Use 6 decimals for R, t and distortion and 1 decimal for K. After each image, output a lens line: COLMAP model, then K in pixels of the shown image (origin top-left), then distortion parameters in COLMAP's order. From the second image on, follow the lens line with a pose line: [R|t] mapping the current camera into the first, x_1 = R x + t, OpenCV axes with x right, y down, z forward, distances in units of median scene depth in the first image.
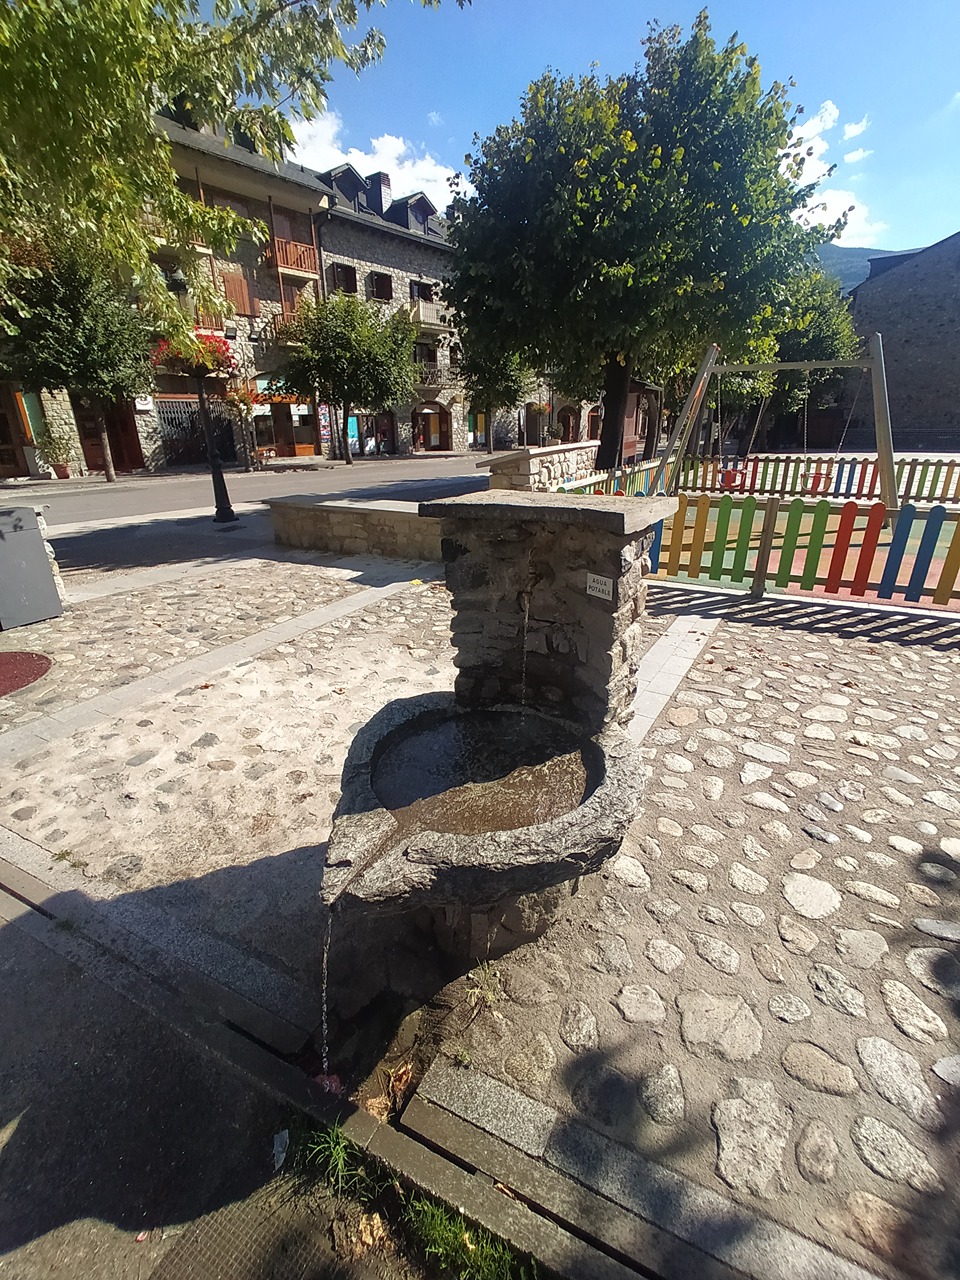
lens RADIAL K [[561.6, 0, 480.0], [0, 561.6, 640.0], [0, 0, 1]] dist [-0.000067, 0.000013]
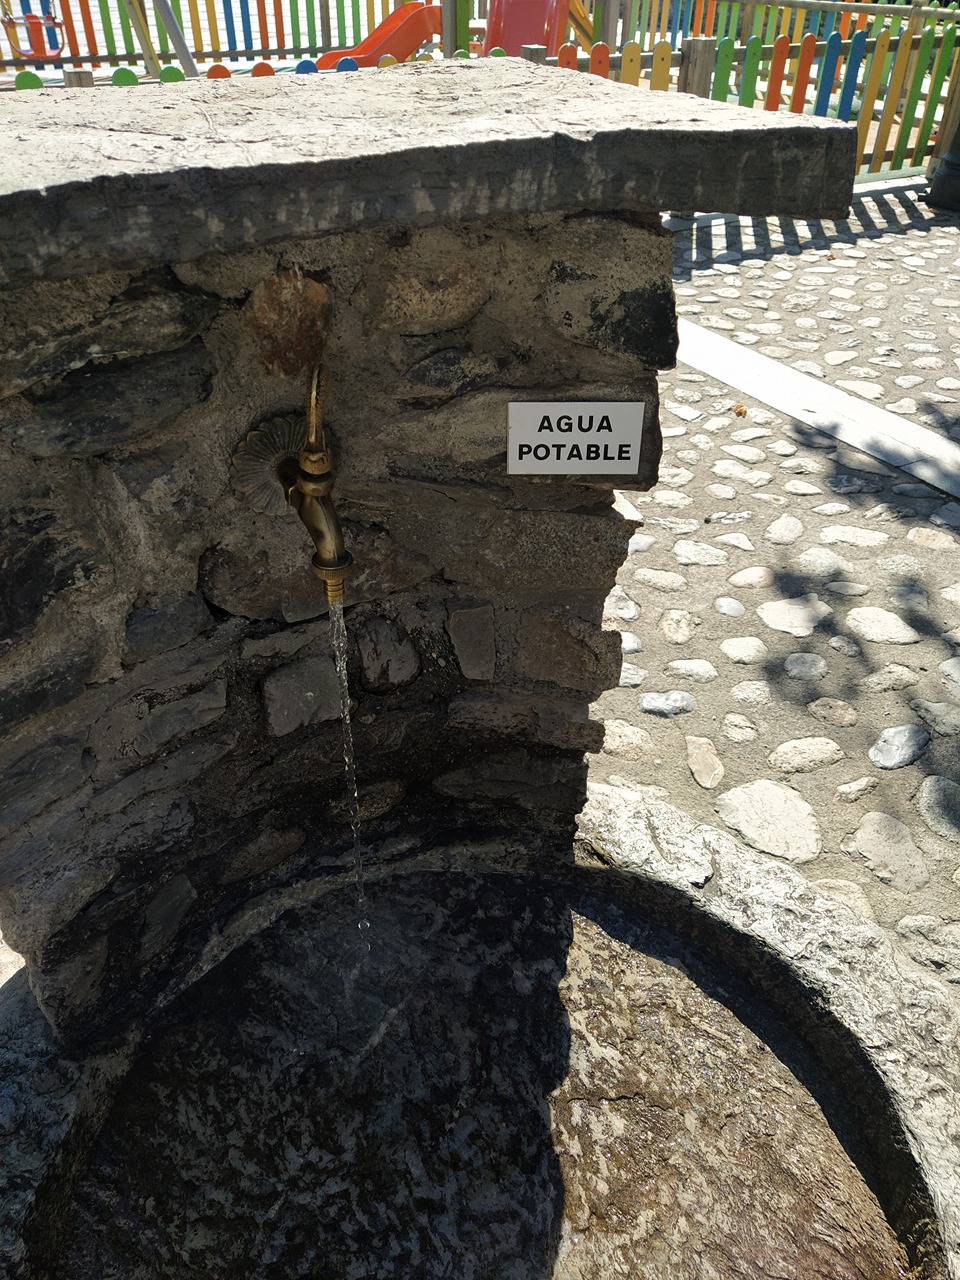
lens RADIAL K [[956.8, 0, 480.0], [0, 956.8, 640.0], [0, 0, 1]] dist [0.070596, -0.100196]
pose [[0.561578, -0.484624, 0.670649, -0.170176], [0.287180, 0.874301, 0.391312, -0.198088], [-0.775988, -0.027156, 0.630163, 0.706024]]
